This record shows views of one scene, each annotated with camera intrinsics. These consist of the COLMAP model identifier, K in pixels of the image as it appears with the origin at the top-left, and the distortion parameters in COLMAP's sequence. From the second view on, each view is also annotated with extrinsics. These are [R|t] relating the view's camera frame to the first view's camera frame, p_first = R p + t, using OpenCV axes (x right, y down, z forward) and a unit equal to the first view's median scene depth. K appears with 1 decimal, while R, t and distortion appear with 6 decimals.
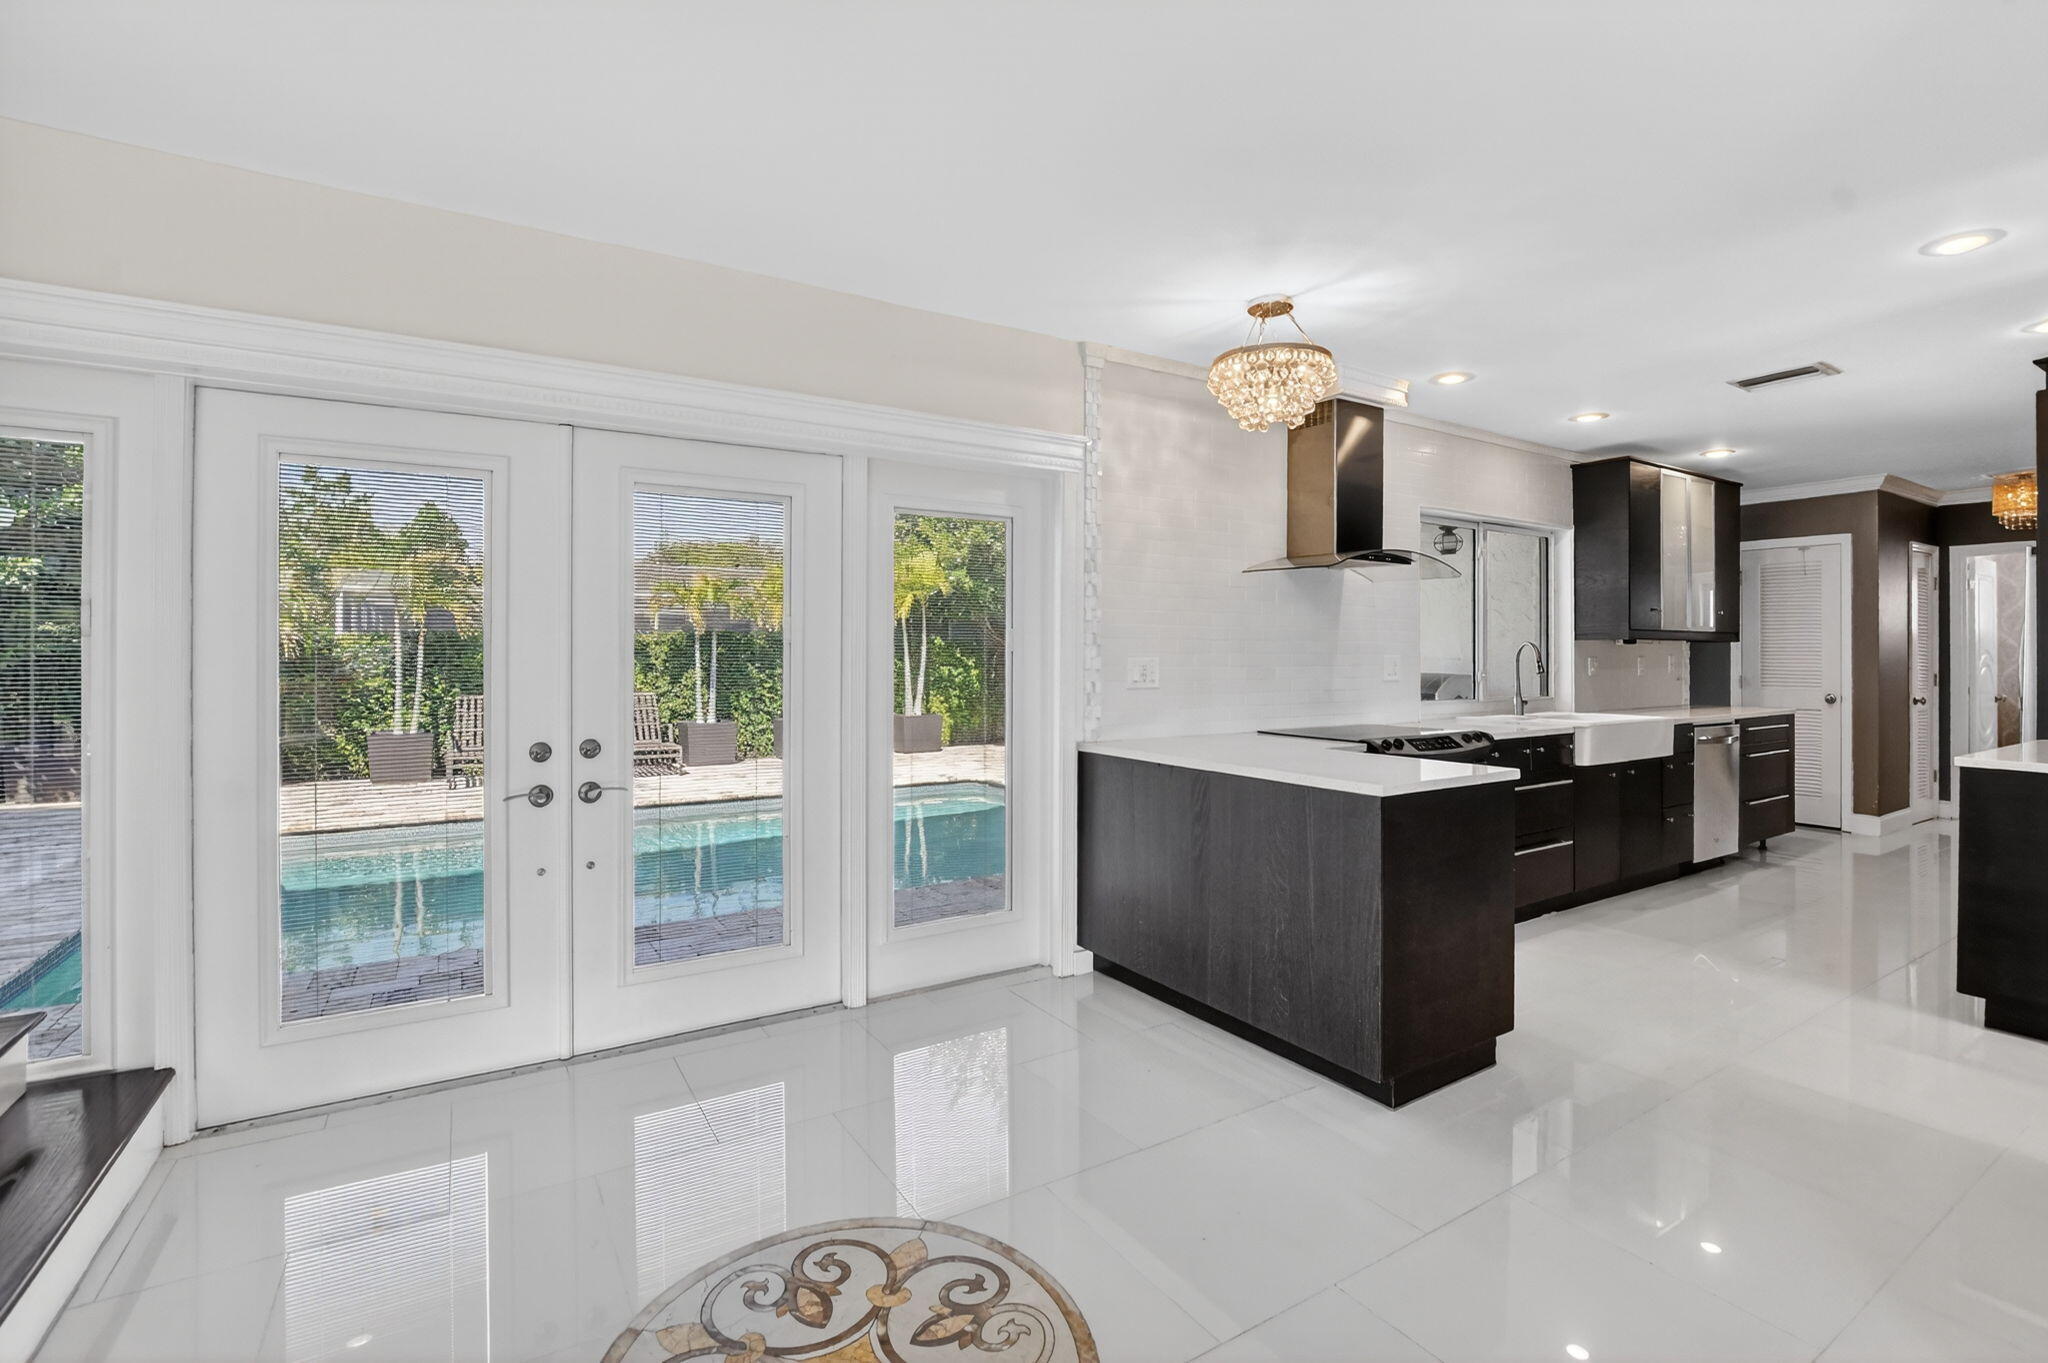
lens RADIAL K [[924.9, 0, 1029.7], [0, 924.9, 650.5], [0, 0, 1]] dist [-0.024482, 0.000727]
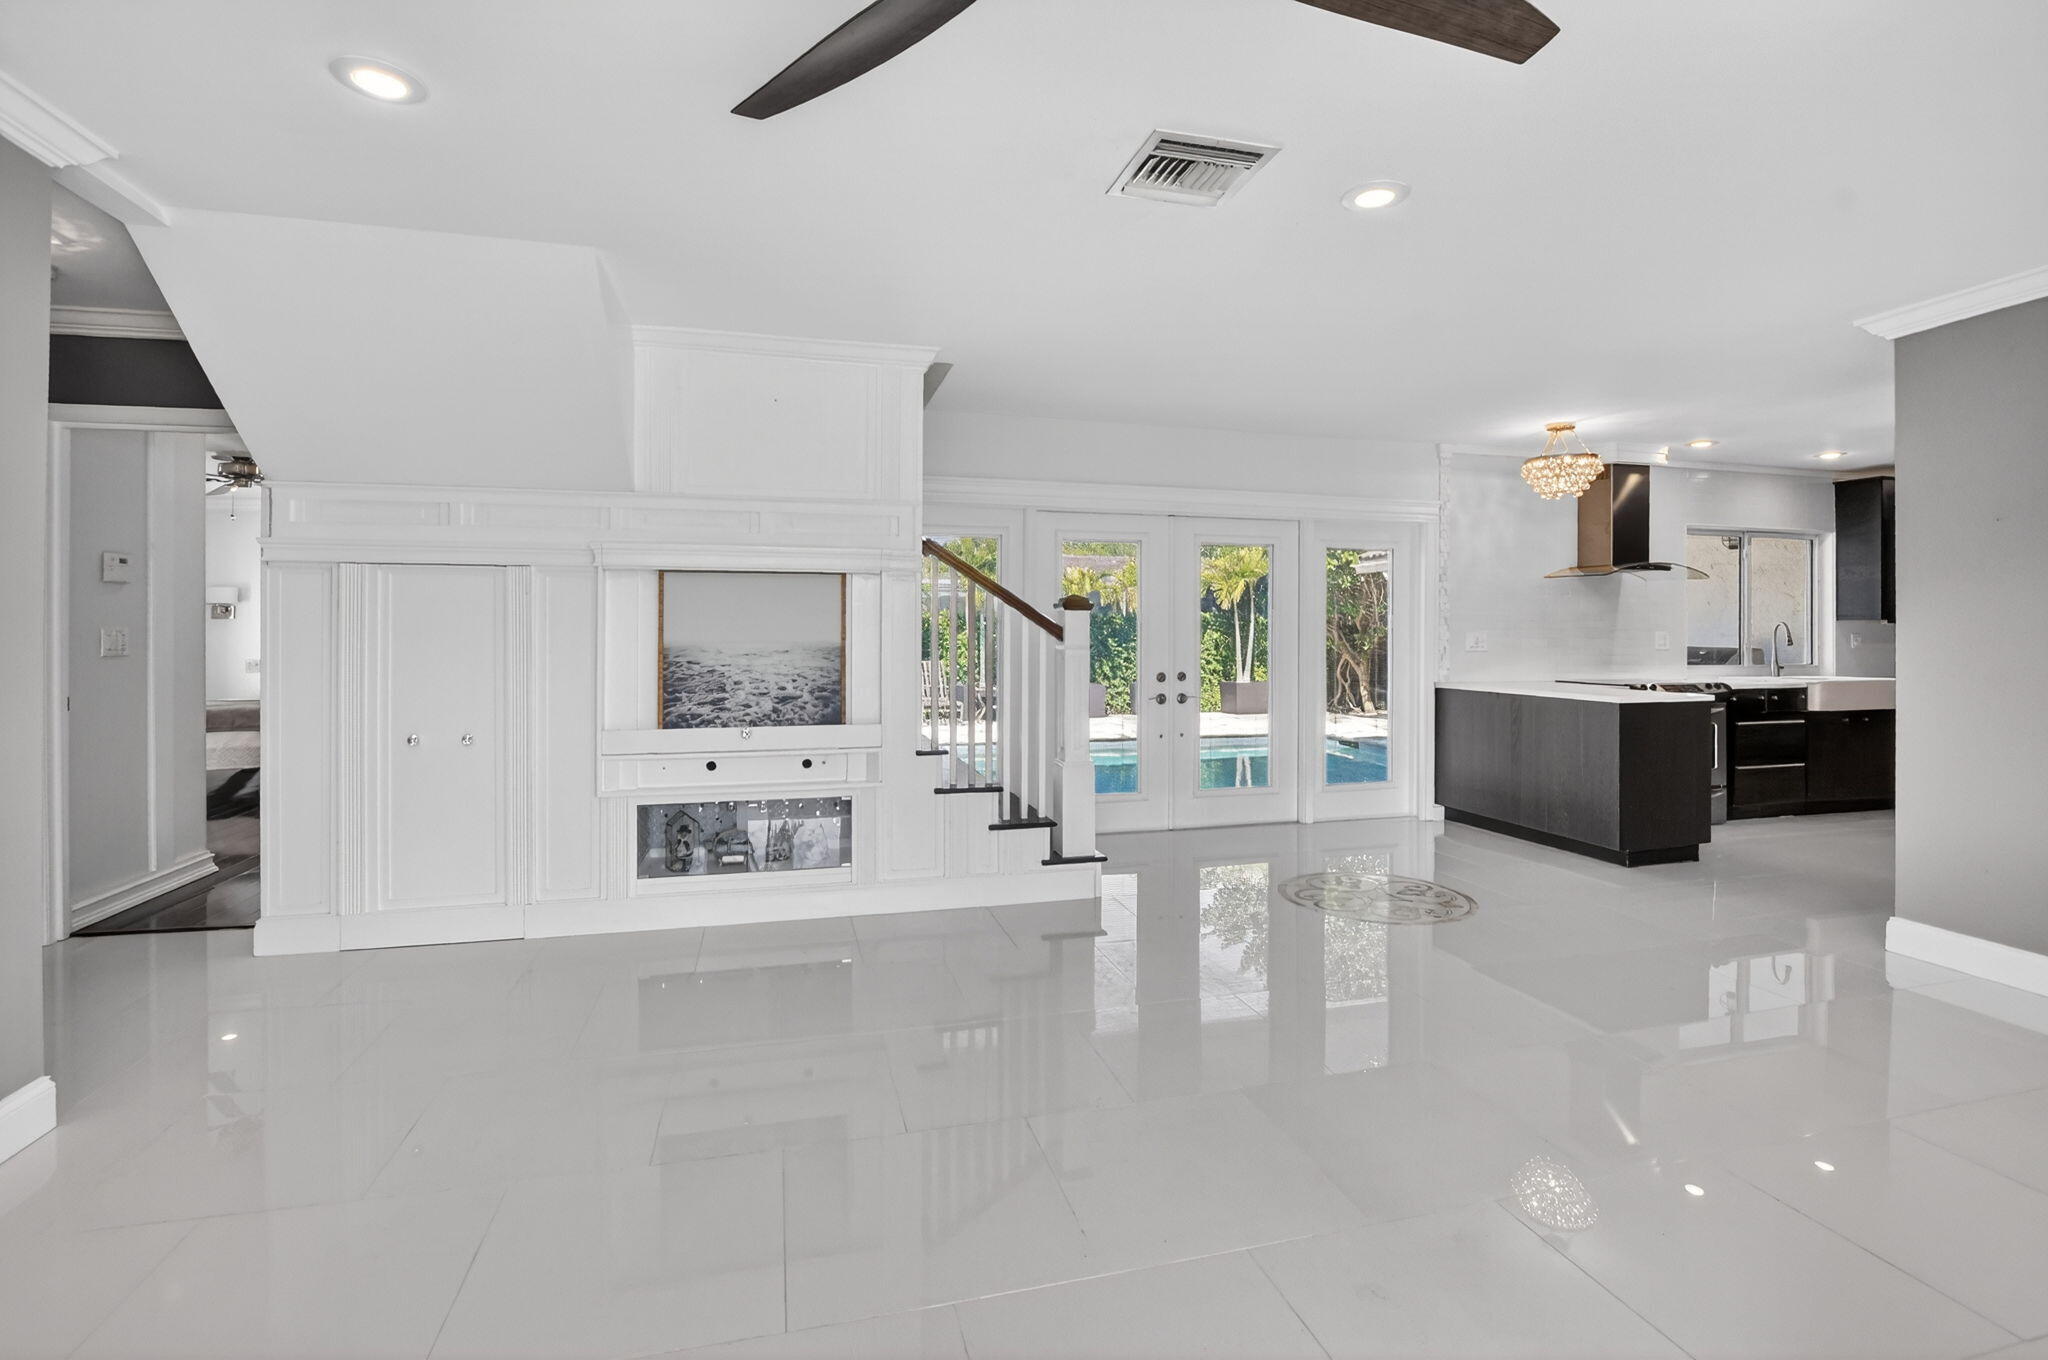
lens RADIAL K [[923.6, 0, 1022.9], [0, 923.6, 631.3], [0, 0, 1]] dist [-0.023911, 0.000225]
pose [[0.954062, 0.001923, -0.299603, -0.123428], [-0.000830, 0.999993, 0.003776, -0.000009], [0.299608, -0.003354, 0.954056, -0.623554]]
